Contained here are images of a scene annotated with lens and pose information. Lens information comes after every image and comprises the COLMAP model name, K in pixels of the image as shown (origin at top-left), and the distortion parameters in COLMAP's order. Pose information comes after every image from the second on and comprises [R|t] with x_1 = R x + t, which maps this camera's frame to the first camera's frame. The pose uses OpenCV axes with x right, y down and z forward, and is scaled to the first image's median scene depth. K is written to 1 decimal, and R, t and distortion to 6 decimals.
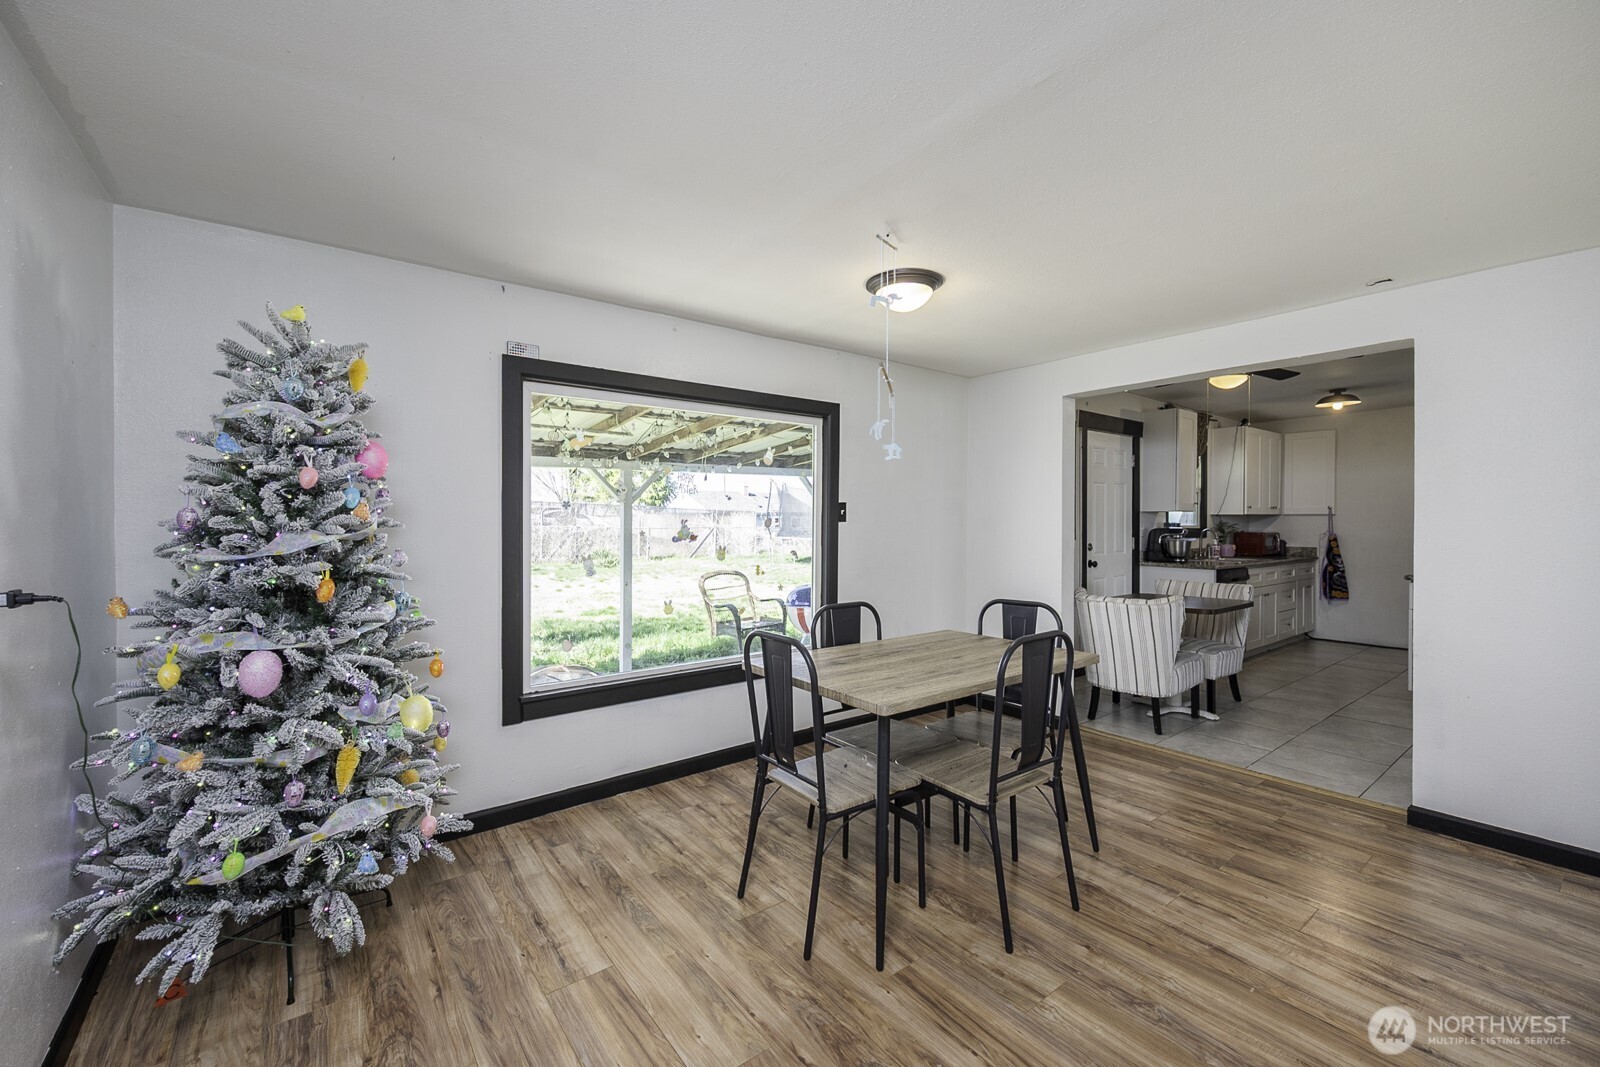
lens RADIAL K [[638.7, 0, 804.7], [0, 638.7, 529.0], [0, 0, 1]] dist [0.000522, 0.000004]
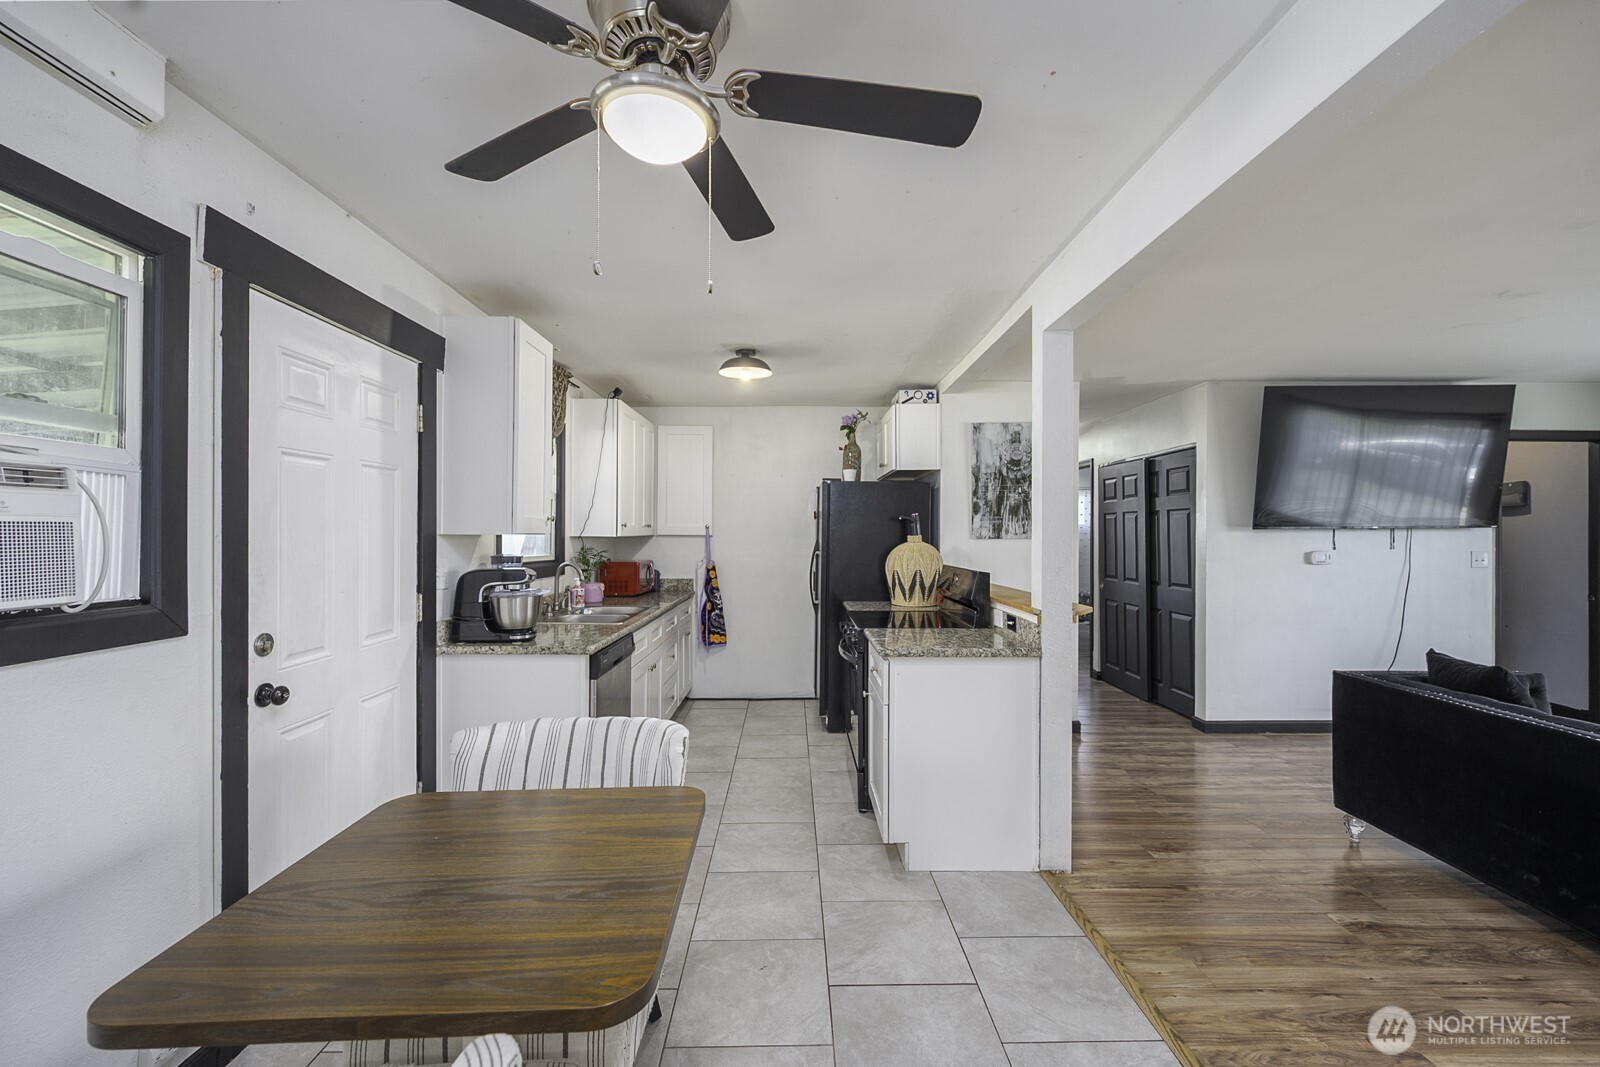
lens RADIAL K [[647.6, 0, 800.0], [0, 647.6, 533.5], [0, 0, 1]] dist [-0.000374, -0.000100]
pose [[0.598715, 0.001226, 0.800961, 0.273448], [0.006640, 0.999957, -0.006494, -0.020047], [-0.800935, 0.009206, 0.598681, 0.458131]]
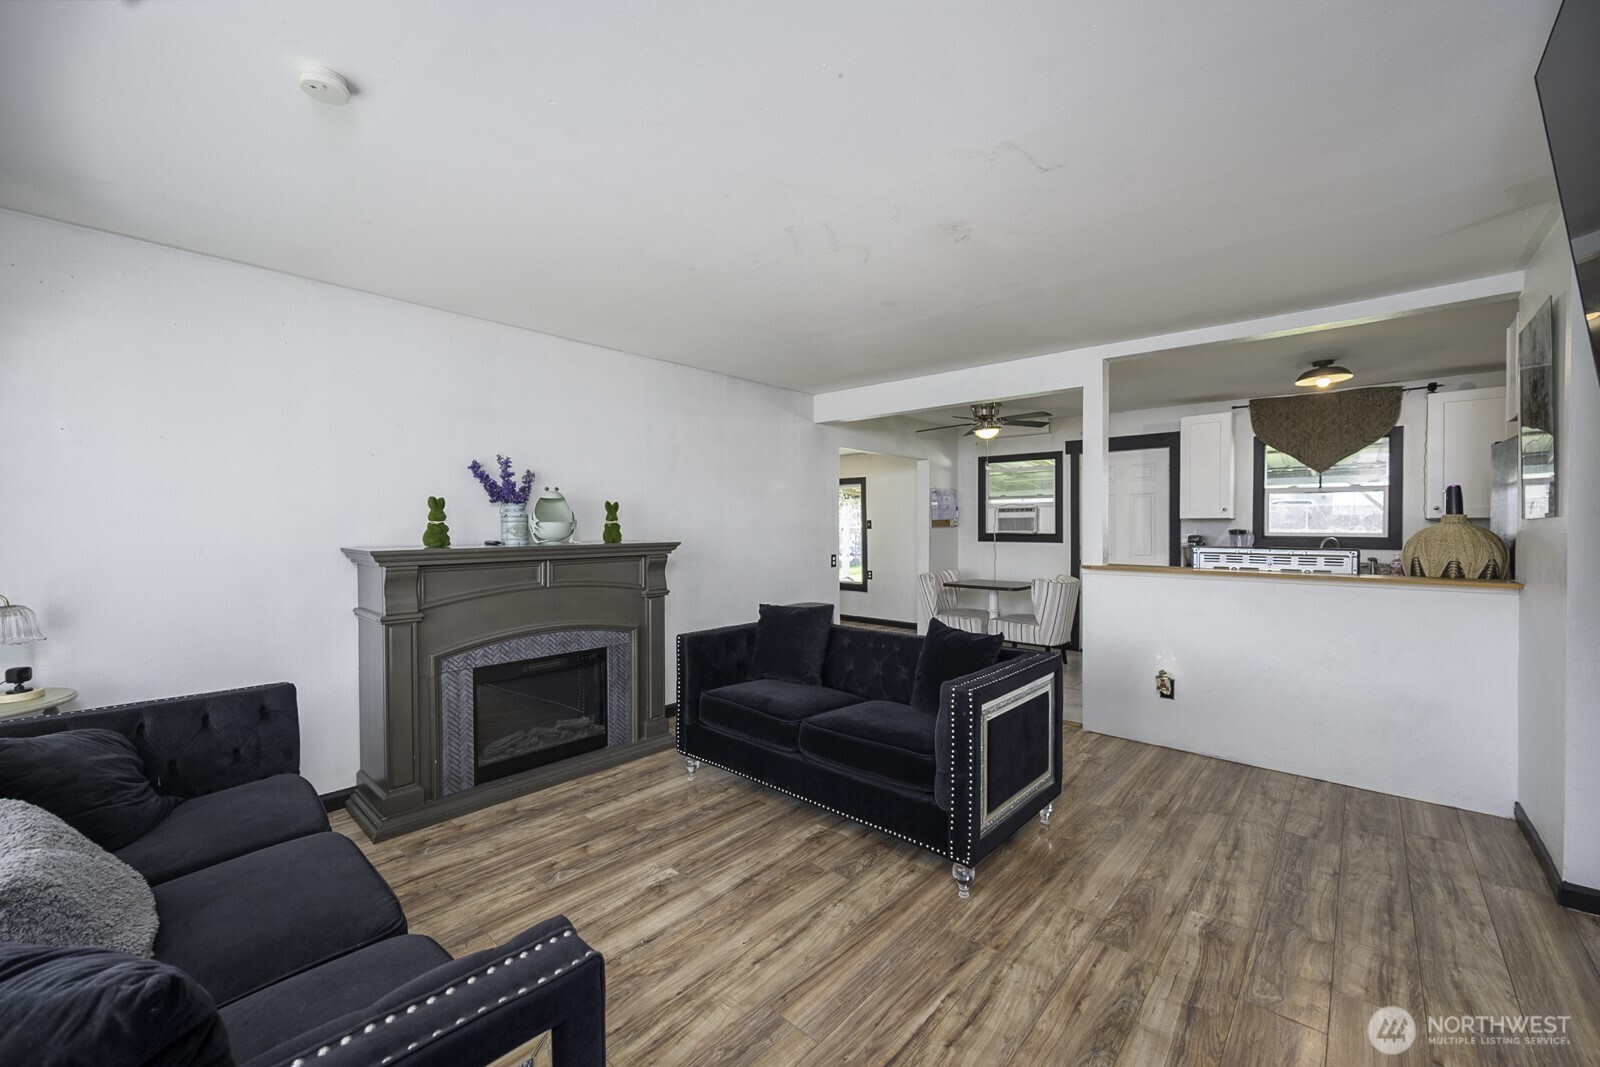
lens RADIAL K [[638.7, 0, 804.7], [0, 638.7, 529.0], [0, 0, 1]] dist [0.000522, 0.000004]
pose [[0.199787, 0.003970, -0.979831, 1.216758], [-0.006961, 0.999972, 0.002632, -0.008031], [0.979815, 0.006295, 0.199809, 0.184029]]
